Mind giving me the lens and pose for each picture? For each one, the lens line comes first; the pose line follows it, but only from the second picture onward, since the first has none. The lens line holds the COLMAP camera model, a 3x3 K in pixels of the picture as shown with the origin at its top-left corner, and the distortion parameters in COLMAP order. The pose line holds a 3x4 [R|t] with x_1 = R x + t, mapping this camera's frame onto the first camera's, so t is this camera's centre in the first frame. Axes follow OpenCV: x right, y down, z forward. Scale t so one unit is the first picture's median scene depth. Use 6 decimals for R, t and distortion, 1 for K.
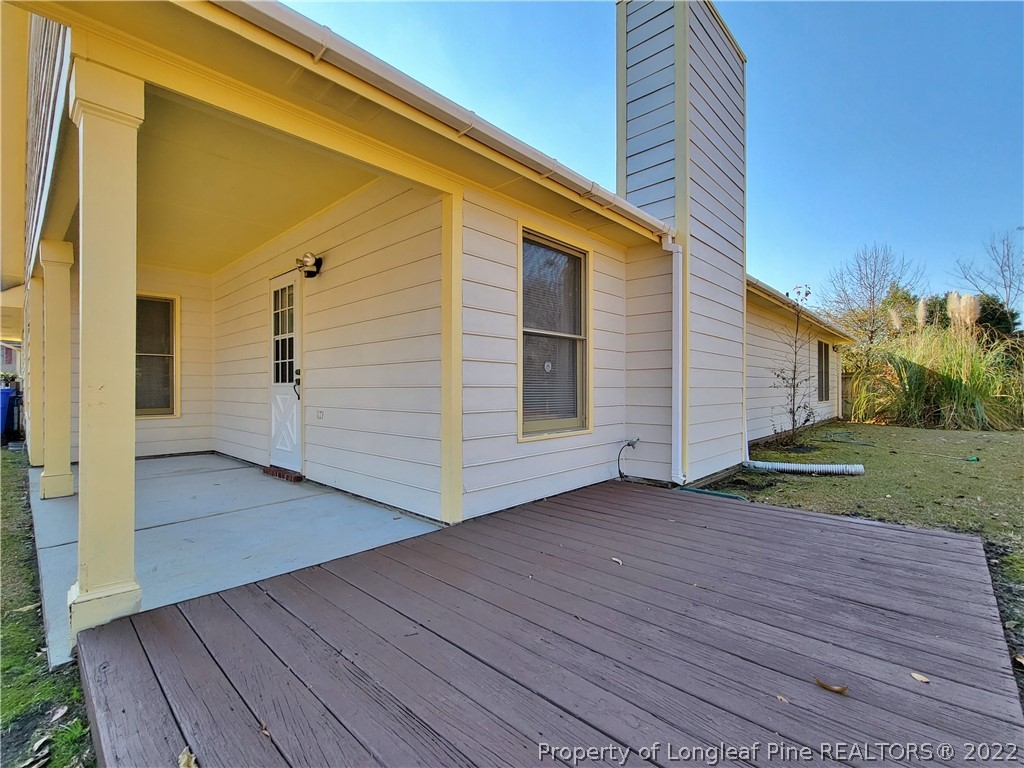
lens RADIAL K [[460.9, 0, 507.3], [0, 460.9, 390.9], [0, 0, 1]] dist [-0.000145, 0.000202]
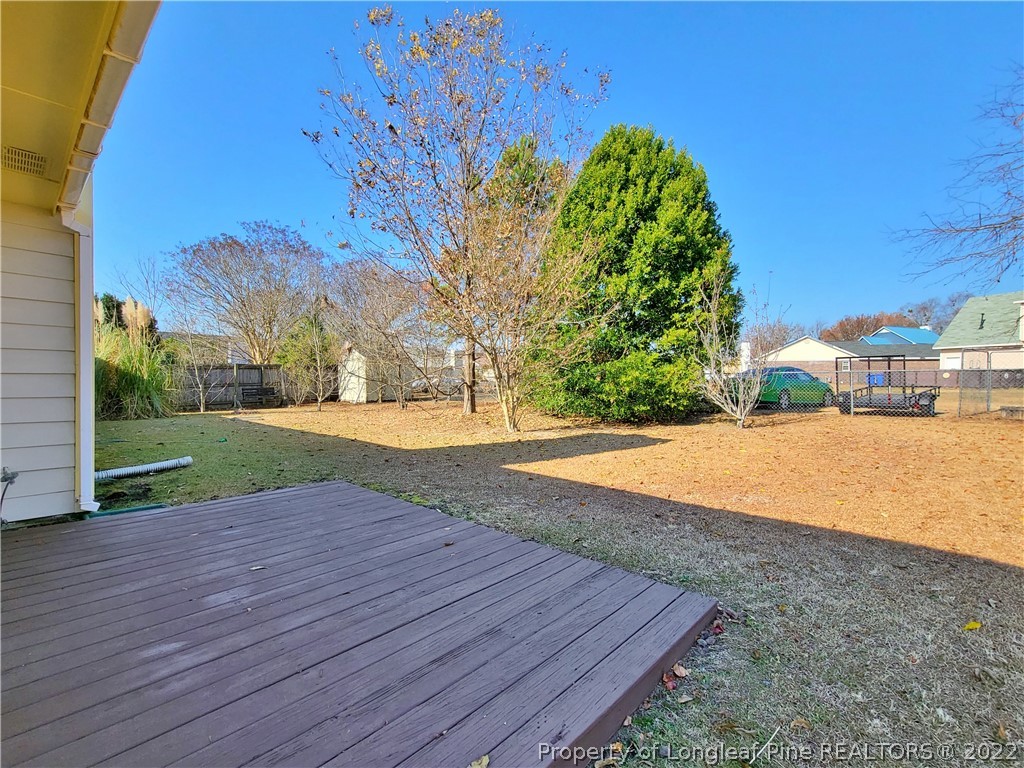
lens RADIAL K [[460.9, 0, 507.3], [0, 460.9, 390.9], [0, 0, 1]] dist [-0.000145, 0.000202]
pose [[-0.014930, -0.019342, 0.999701, -0.698980], [-0.007390, 0.999788, 0.019233, -0.059540], [-0.999861, -0.007101, -0.015070, 0.361107]]
